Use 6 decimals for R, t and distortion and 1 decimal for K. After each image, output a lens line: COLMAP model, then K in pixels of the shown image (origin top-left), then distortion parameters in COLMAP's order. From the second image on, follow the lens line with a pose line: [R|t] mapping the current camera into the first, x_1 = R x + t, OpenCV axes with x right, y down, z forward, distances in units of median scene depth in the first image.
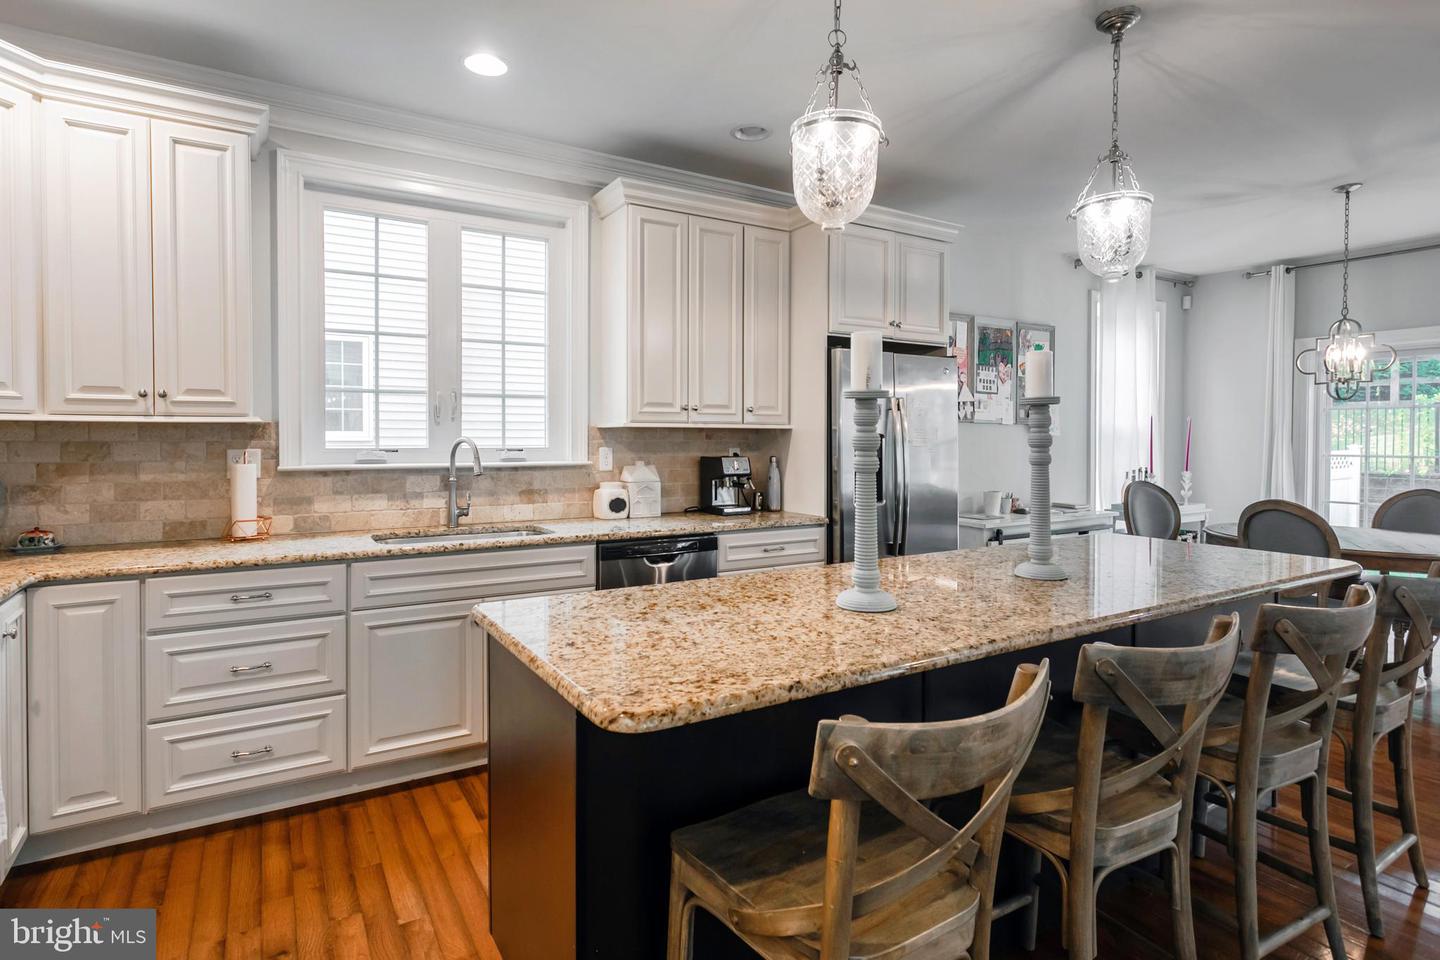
lens RADIAL K [[723.5, 0, 680.5], [0, 723.5, 449.0], [0, 0, 1]] dist [-0.000299, -0.000308]
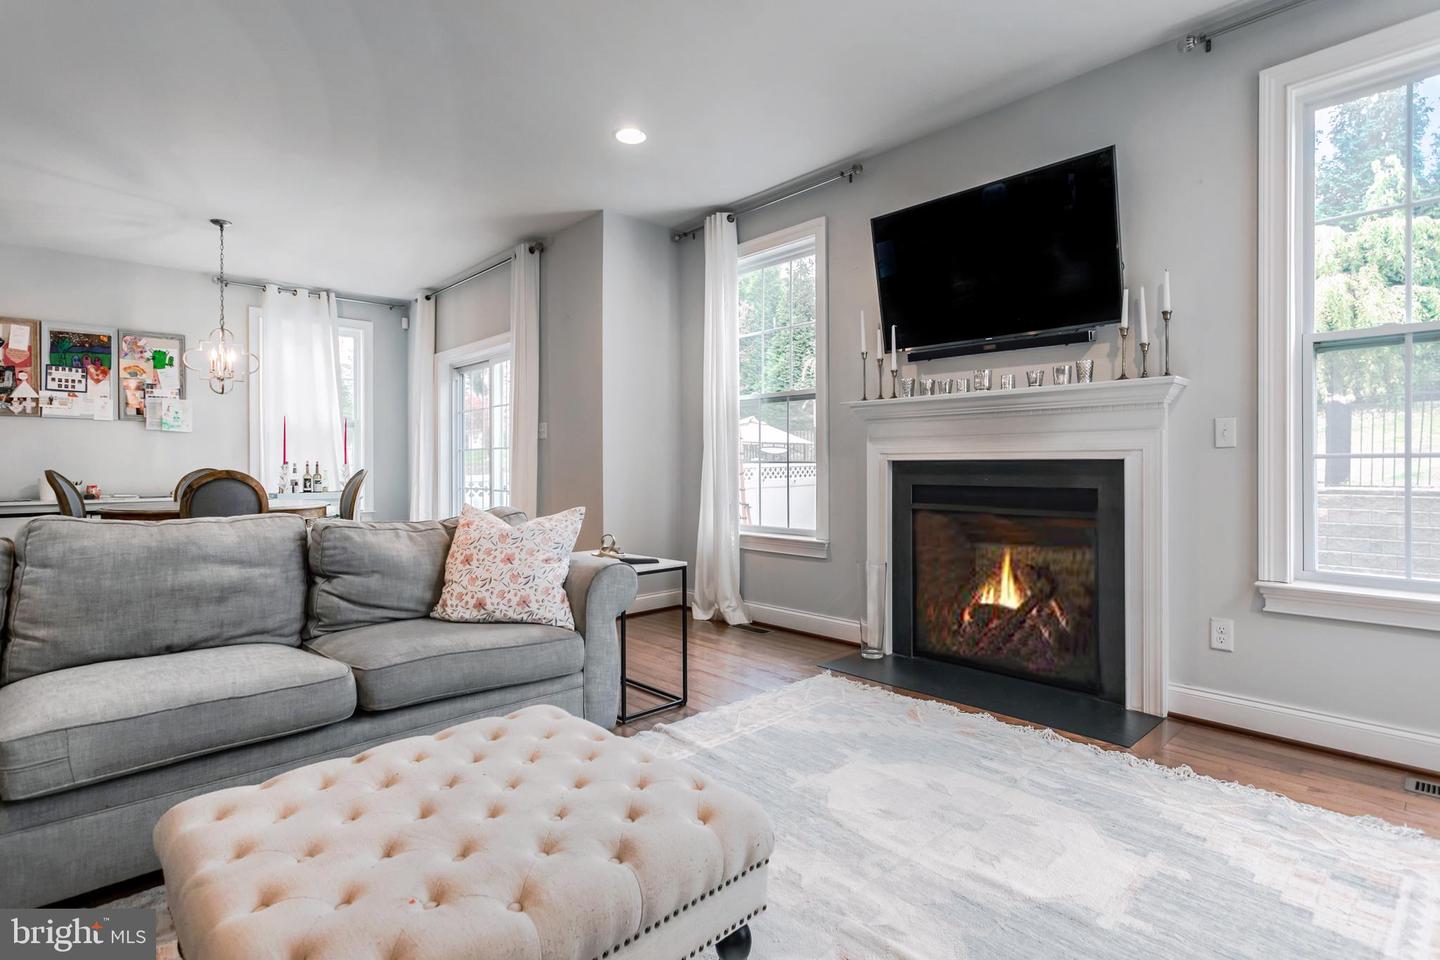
lens RADIAL K [[723.5, 0, 704.7], [0, 723.5, 470.4], [0, 0, 1]] dist [-0.000299, -0.000308]
pose [[0.978092, -0.004953, 0.208116, 1.624310], [0.007580, 0.999901, -0.011830, 0.091781], [-0.208037, 0.013149, 0.978033, -0.410044]]
